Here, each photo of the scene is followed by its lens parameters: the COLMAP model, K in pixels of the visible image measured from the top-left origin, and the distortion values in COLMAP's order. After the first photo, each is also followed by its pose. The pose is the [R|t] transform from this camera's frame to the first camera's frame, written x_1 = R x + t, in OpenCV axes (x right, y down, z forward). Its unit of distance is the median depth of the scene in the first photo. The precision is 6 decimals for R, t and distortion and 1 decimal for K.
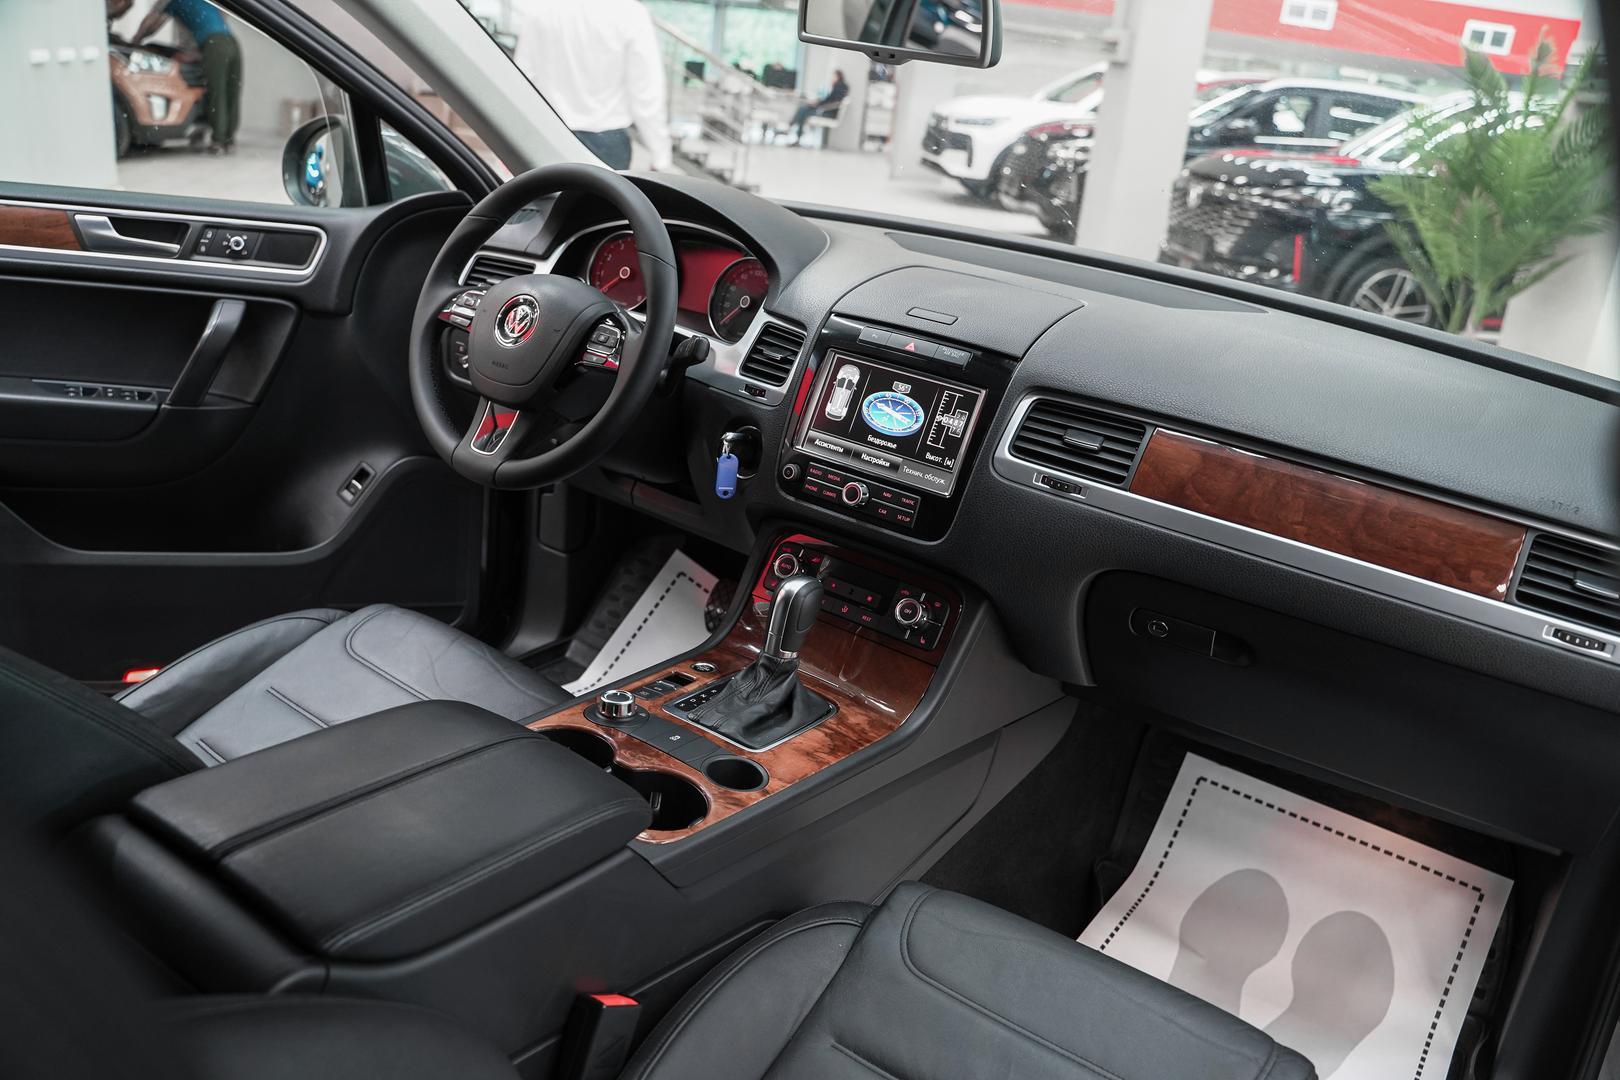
lens RADIAL K [[1313.6, 0, 798.1], [0, 1313.6, 534.6], [0, 0, 1]] dist [-0.099601, 0.065753]
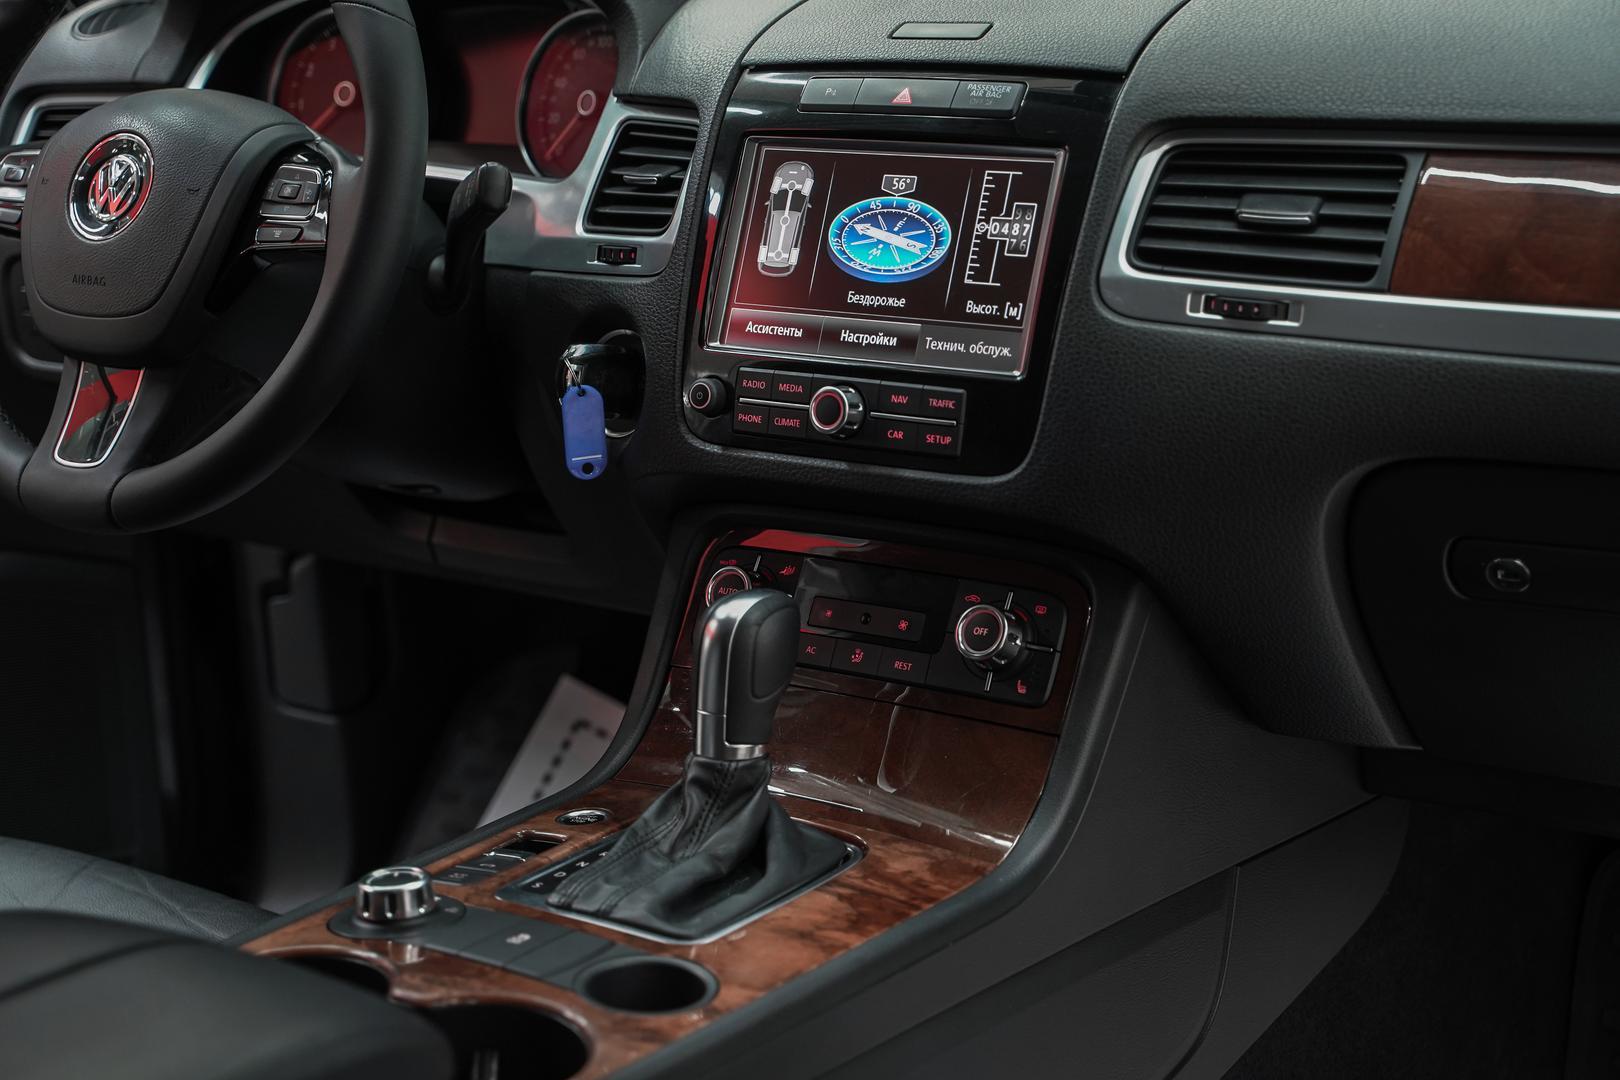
lens RADIAL K [[2673.4, 0, 797.4], [0, 2673.4, 539.0], [0, 0, 1]] dist [0.183654, 0.000000]
pose [[0.987613, -0.153715, -0.031486, 0.047869], [0.150442, 0.984669, -0.088284, 0.091265], [0.044573, 0.082453, 0.995598, 0.013594]]
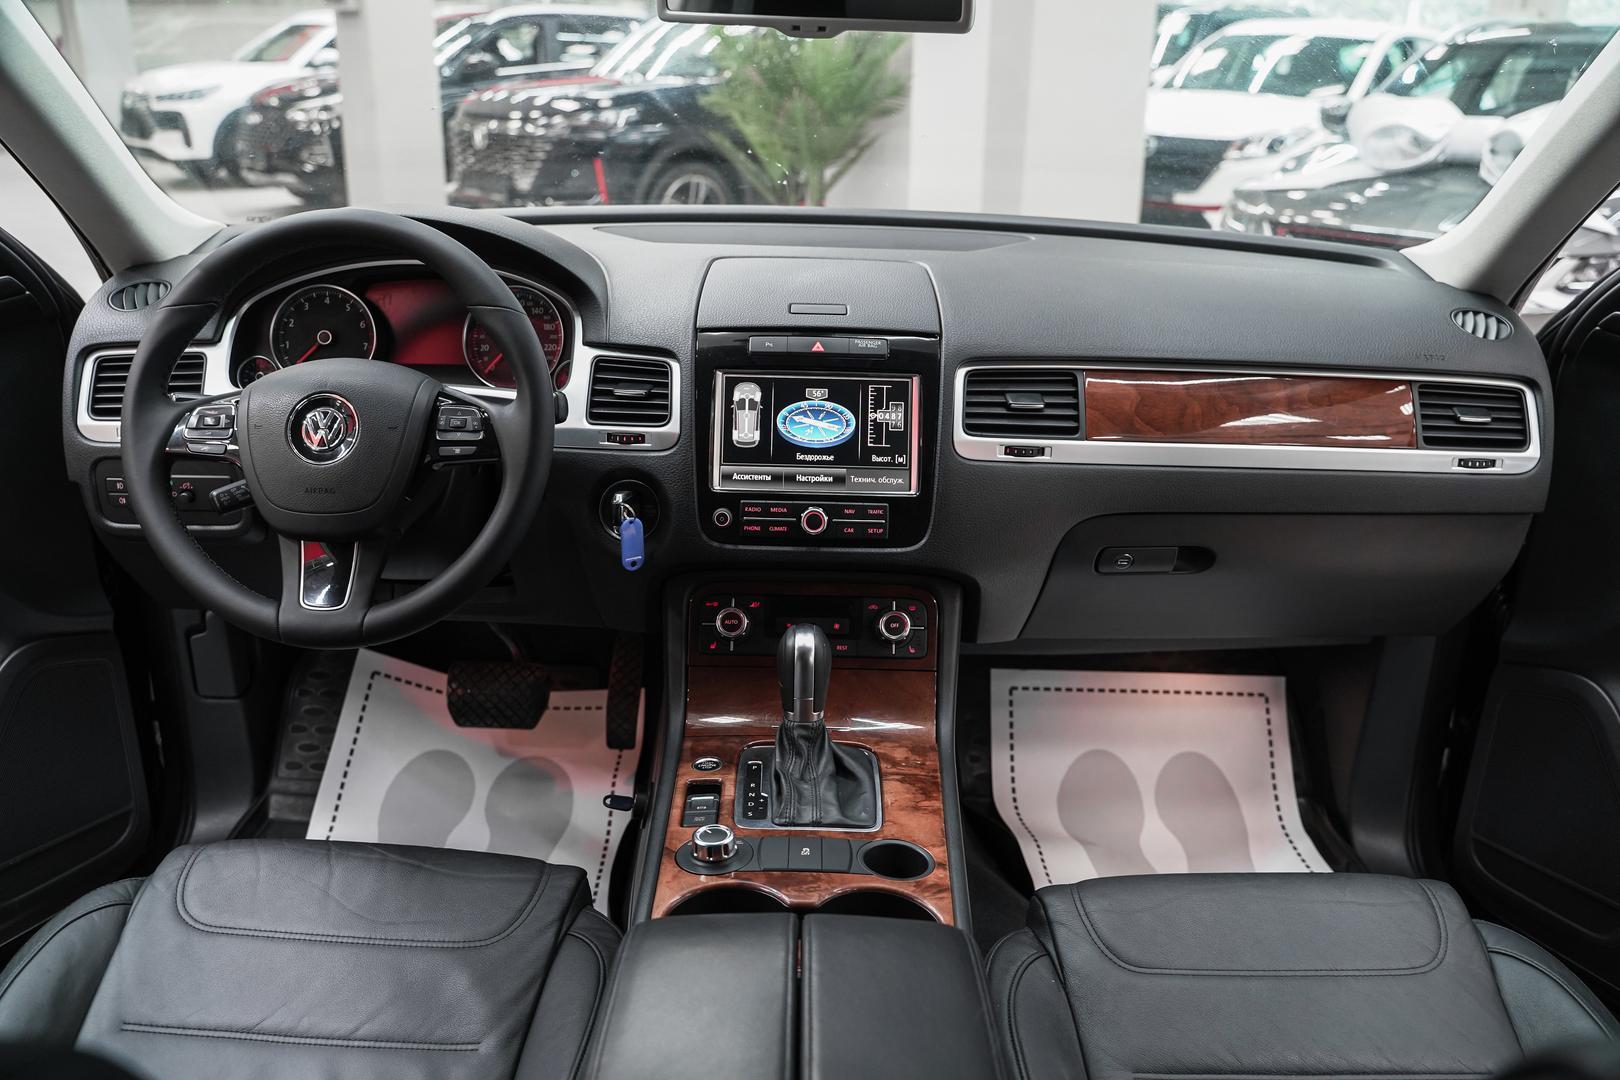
lens RADIAL K [[1313.6, 0, 805.2], [0, 1313.6, 535.8], [0, 0, 1]] dist [-0.099601, 0.065753]
pose [[0.816524, -0.289488, 0.499485, -0.371373], [0.267155, 0.956450, 0.117605, -0.115285], [-0.511778, 0.037413, 0.858303, 0.208305]]
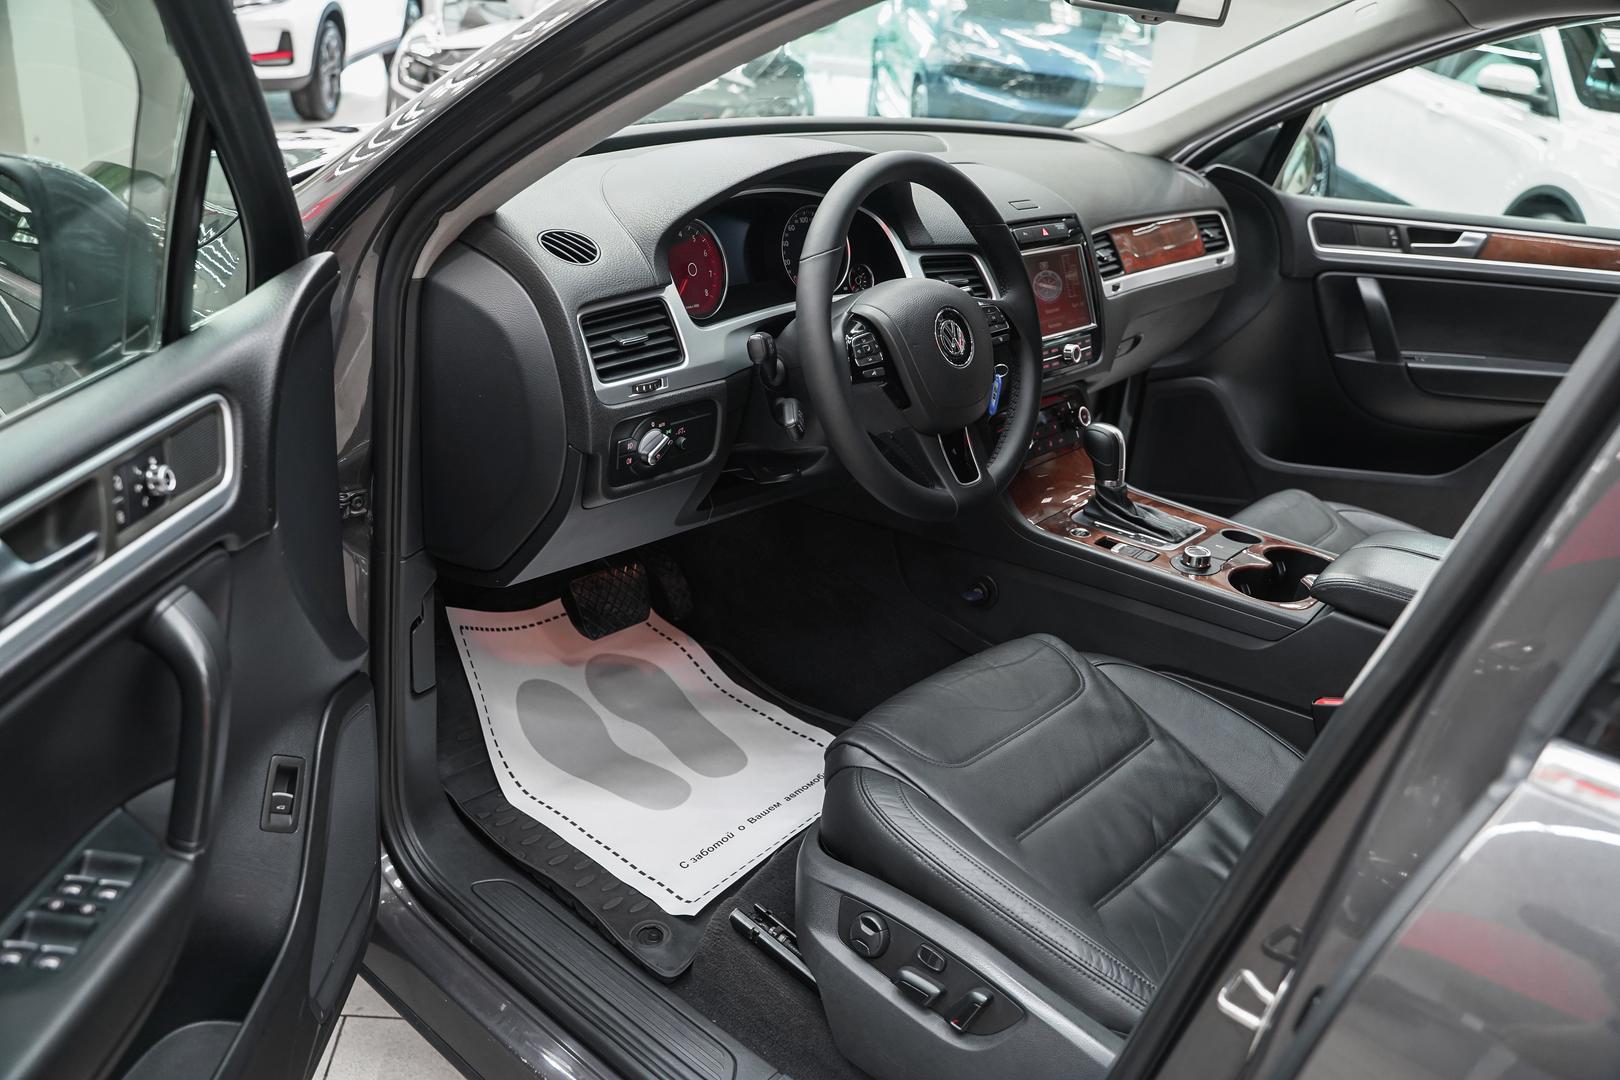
lens RADIAL K [[1313.6, 0, 801.1], [0, 1313.6, 532.3], [0, 0, 1]] dist [-0.099601, 0.065753]
pose [[0.107893, -0.495367, 0.861958, -1.060771], [0.259957, 0.850911, 0.456479, -0.482799], [-0.959574, 0.174821, 0.220582, 0.900718]]
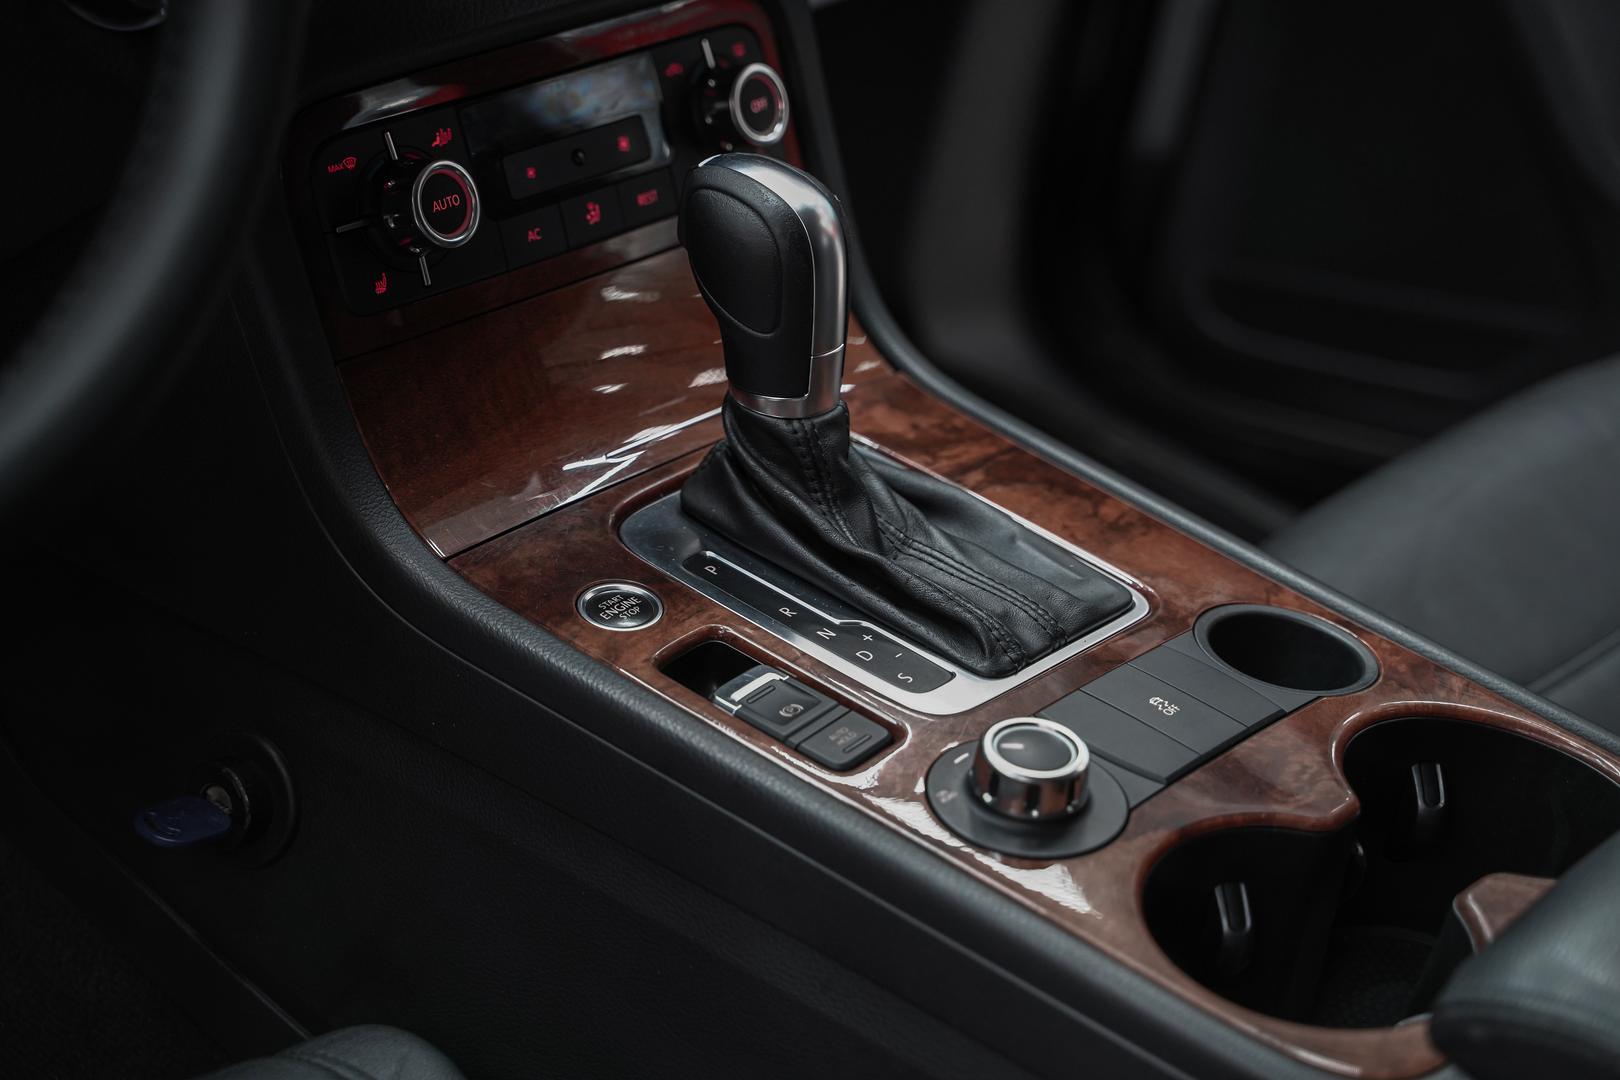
lens RADIAL K [[3405.5, 0, 802.7], [0, 3405.5, 536.7], [0, 0, 1]] dist [0.155052, 0.000000]
pose [[0.111686, -0.593461, 0.797076, -0.635627], [0.190570, 0.799999, 0.568934, -0.327449], [-0.975300, 0.088357, 0.202444, 0.731141]]
